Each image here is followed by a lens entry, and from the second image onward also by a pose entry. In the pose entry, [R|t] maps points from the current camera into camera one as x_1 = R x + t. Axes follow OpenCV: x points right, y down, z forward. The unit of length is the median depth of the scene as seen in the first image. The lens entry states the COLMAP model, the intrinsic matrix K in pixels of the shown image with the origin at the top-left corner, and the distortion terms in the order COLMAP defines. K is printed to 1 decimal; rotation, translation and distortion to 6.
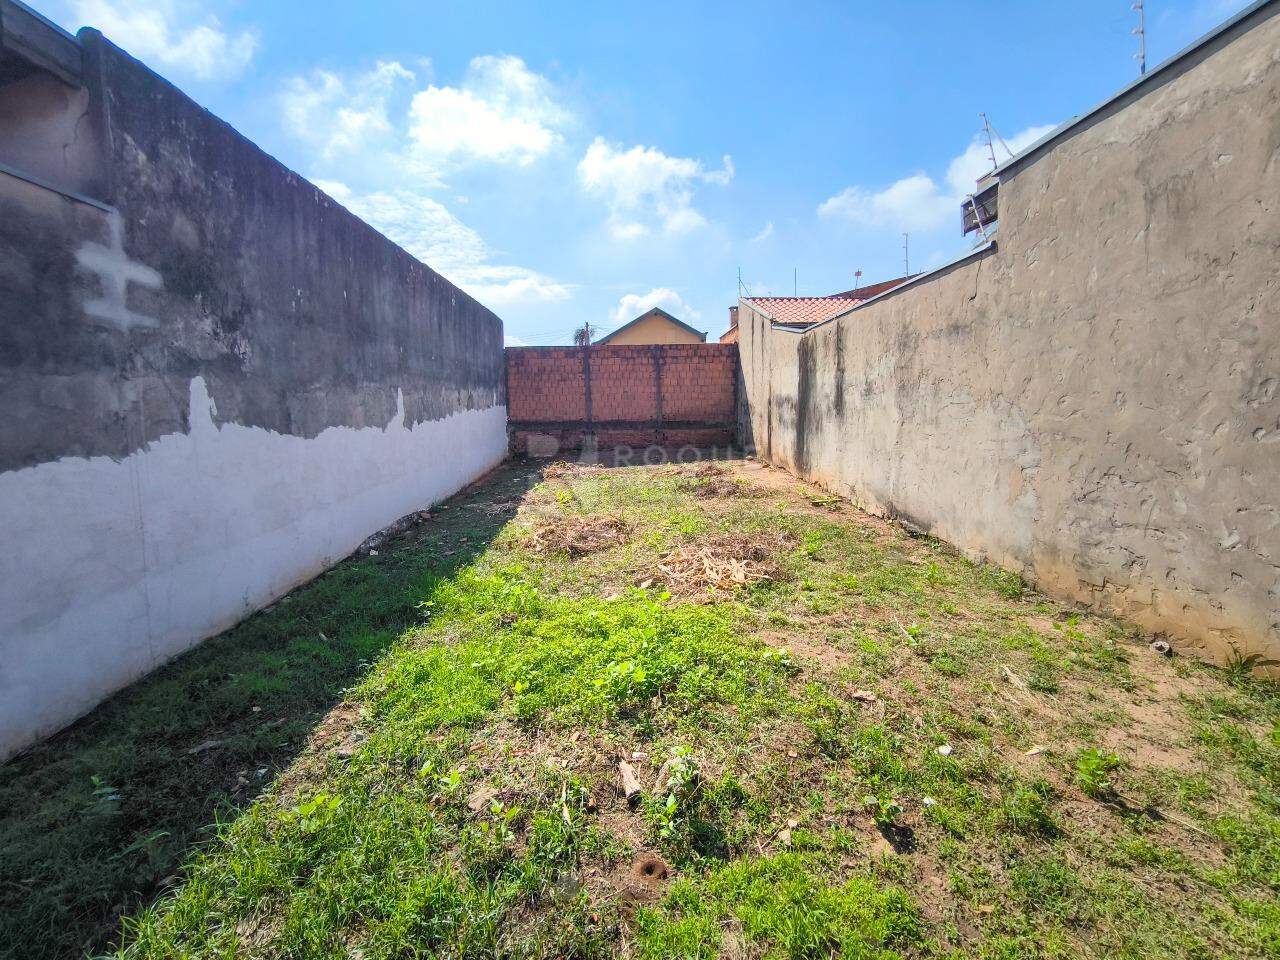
lens RADIAL K [[559.2, 0, 616.6], [0, 559.2, 448.5], [0, 0, 1]] dist [0.003015, 0.009515]
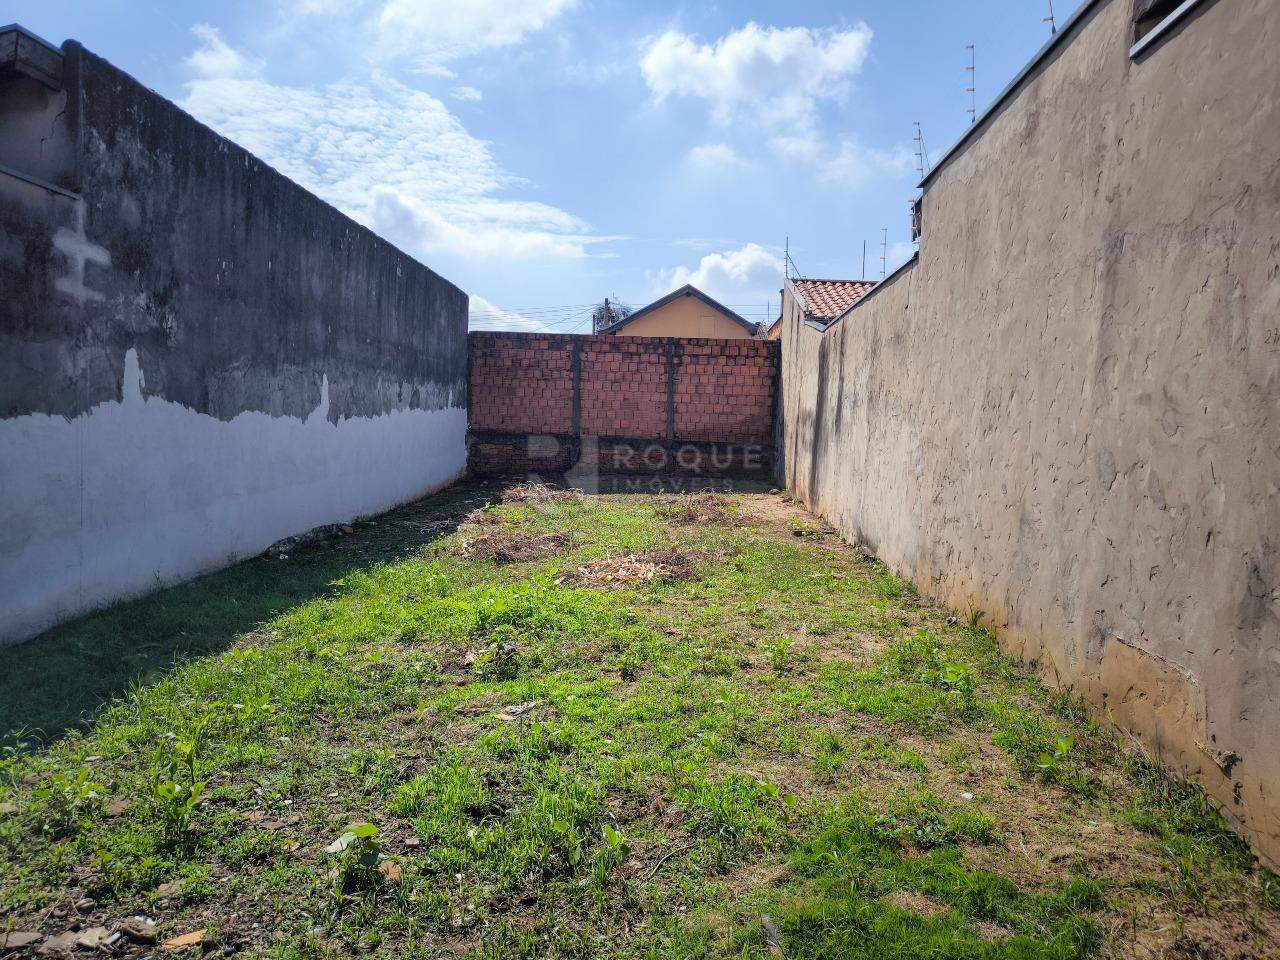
lens RADIAL K [[871.6, 0, 640.0], [0, 871.6, 480.0], [0, 0, 1]] dist [0.030552, -0.029086]
pose [[0.998301, 0.053495, -0.023074, 0.141736], [-0.053848, 0.998437, -0.014987, 0.050969], [0.022237, 0.016205, 0.999621, -0.346807]]
